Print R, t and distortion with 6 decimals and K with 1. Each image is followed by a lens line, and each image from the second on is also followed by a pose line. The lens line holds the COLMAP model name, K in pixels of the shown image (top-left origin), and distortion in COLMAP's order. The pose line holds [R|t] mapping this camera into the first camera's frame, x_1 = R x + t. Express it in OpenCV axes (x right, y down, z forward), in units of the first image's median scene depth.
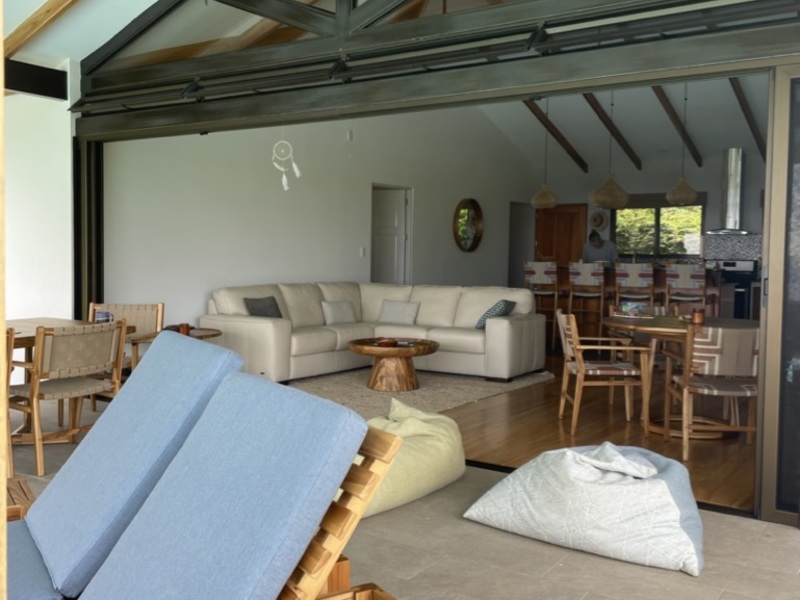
lens RADIAL K [[812.1, 0, 399.2], [0, 812.1, 300.0], [0, 0, 1]] dist [0.047415, 0.000000]
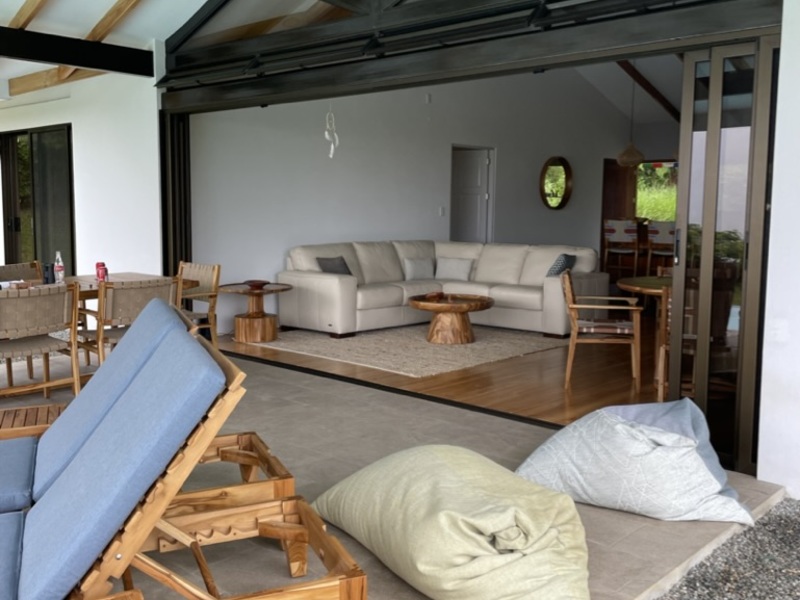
lens RADIAL K [[808.8, 0, 415.2], [0, 808.8, 295.9], [0, 0, 1]] dist [0.041214, 0.000000]
pose [[0.988997, 0.013768, -0.147291, 0.099450], [-0.006249, 0.998659, 0.051390, -0.005159], [0.147801, -0.049904, 0.987757, -0.048148]]
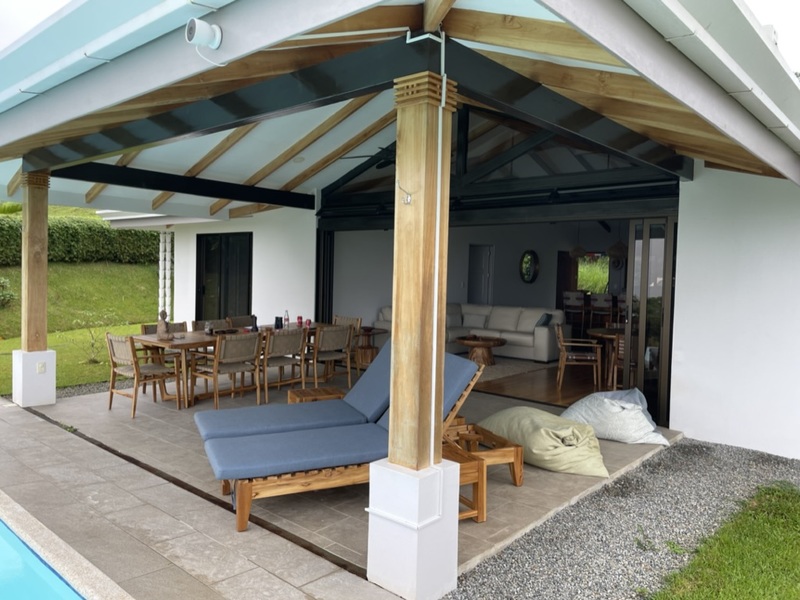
lens RADIAL K [[605.4, 0, 401.6], [0, 605.4, 302.5], [0, 0, 1]] dist [0.076165, -0.091792]
pose [[0.990443, 0.018667, -0.136651, 0.000750], [-0.019640, 0.999790, -0.005777, -0.016855], [0.136515, 0.008406, 0.990602, -0.346845]]
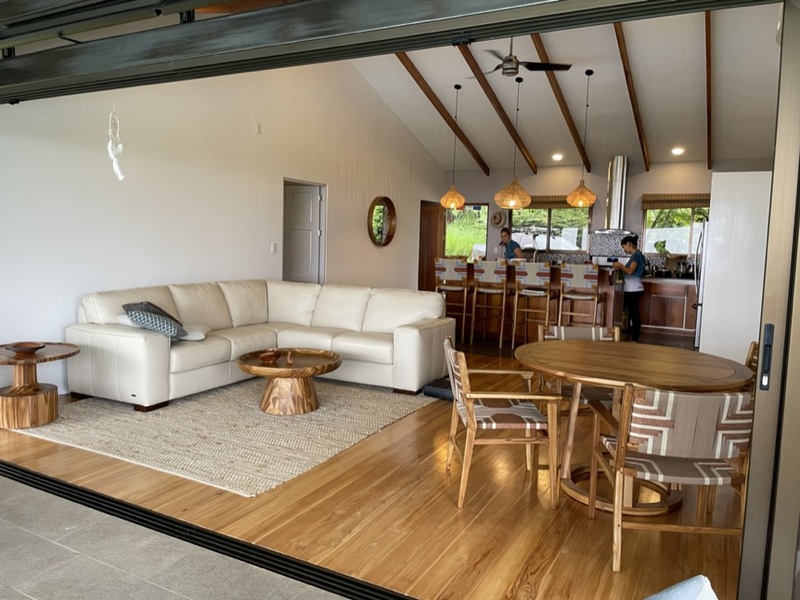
lens RADIAL K [[605.4, 0, 404.0], [0, 605.4, 297.5], [0, 0, 1]] dist [0.076165, -0.091792]
pose [[0.994039, 0.004426, 0.108935, 0.043222], [-0.009061, 0.999073, 0.042083, -0.041638], [-0.108648, -0.042820, 0.993158, 0.316521]]
